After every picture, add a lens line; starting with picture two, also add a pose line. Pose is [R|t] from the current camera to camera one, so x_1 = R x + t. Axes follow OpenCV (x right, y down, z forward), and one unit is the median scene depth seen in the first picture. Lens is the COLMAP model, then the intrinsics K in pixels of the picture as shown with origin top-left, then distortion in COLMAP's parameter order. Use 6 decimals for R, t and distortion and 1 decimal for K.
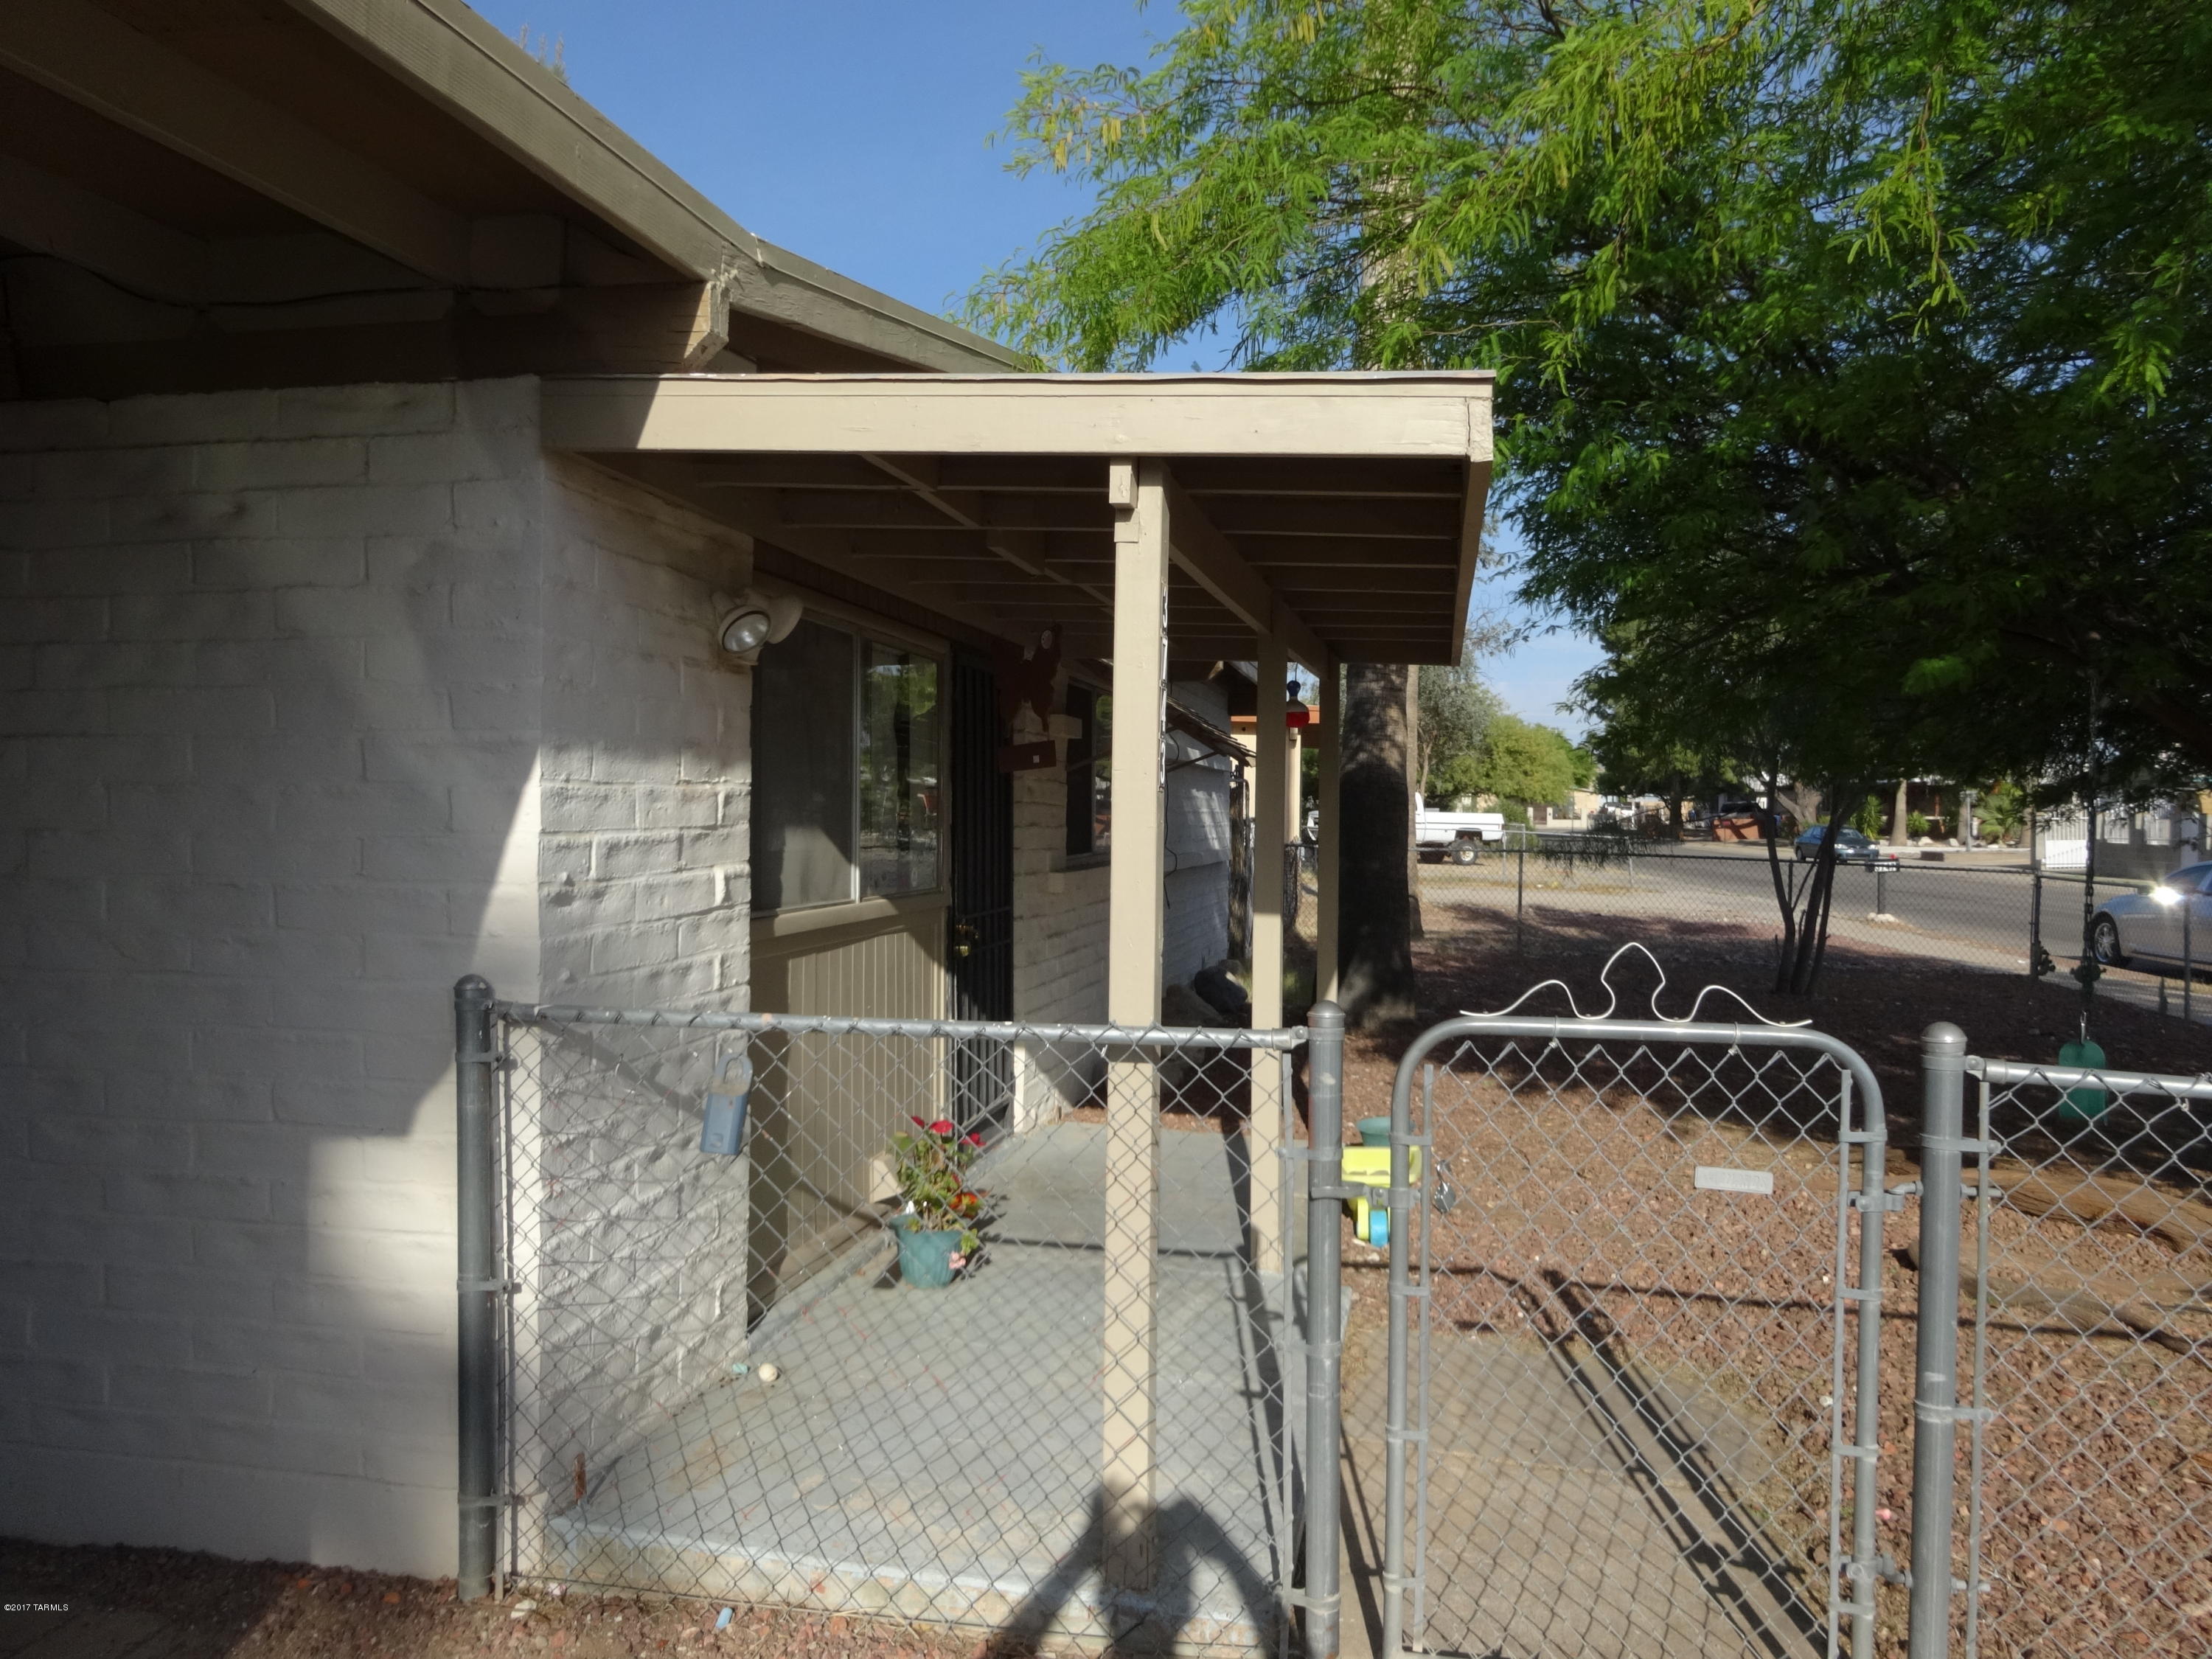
lens RADIAL K [[1624.1, 0, 1107.0], [0, 1624.1, 826.2], [0, 0, 1]] dist [-0.014738, 0.003815]
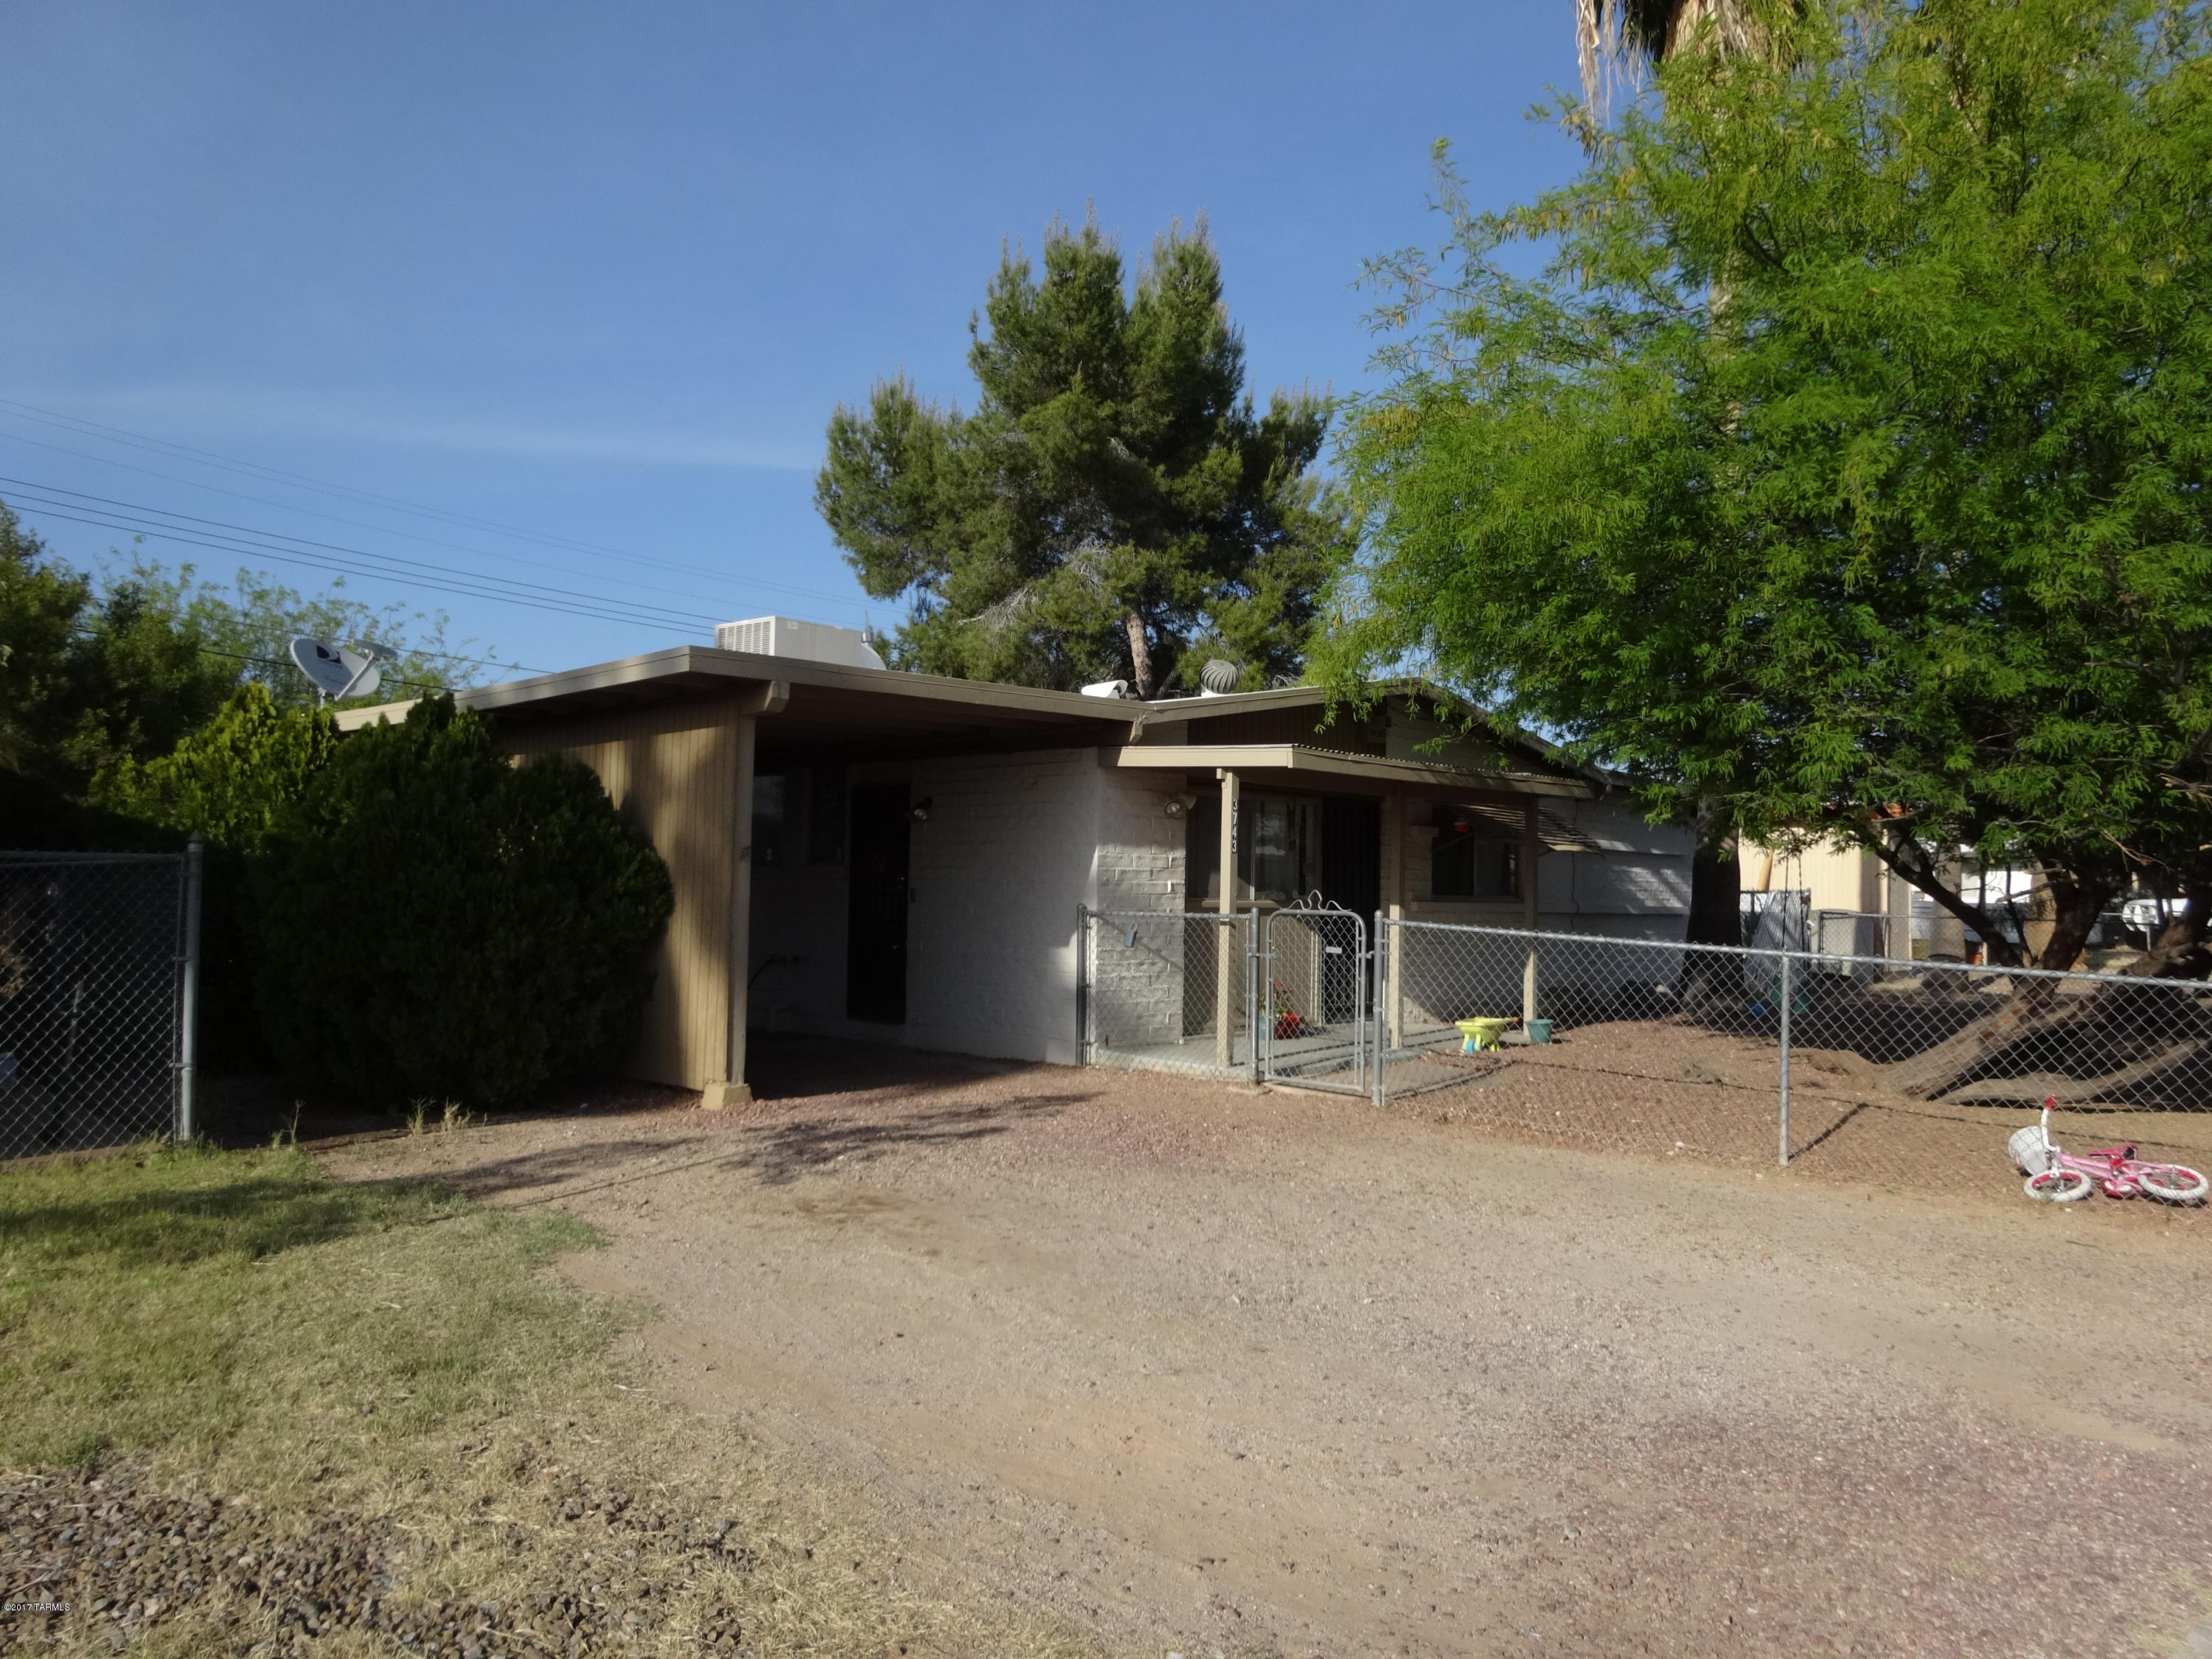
lens RADIAL K [[1556.3, 0, 1105.8], [0, 1556.3, 830.9], [0, 0, 1]] dist [-0.000304, 0.000000]
pose [[0.852758, -0.016315, -0.522052, 1.590139], [-0.012046, 0.998632, -0.050886, 0.107903], [0.522168, 0.049682, 0.851394, -2.123967]]
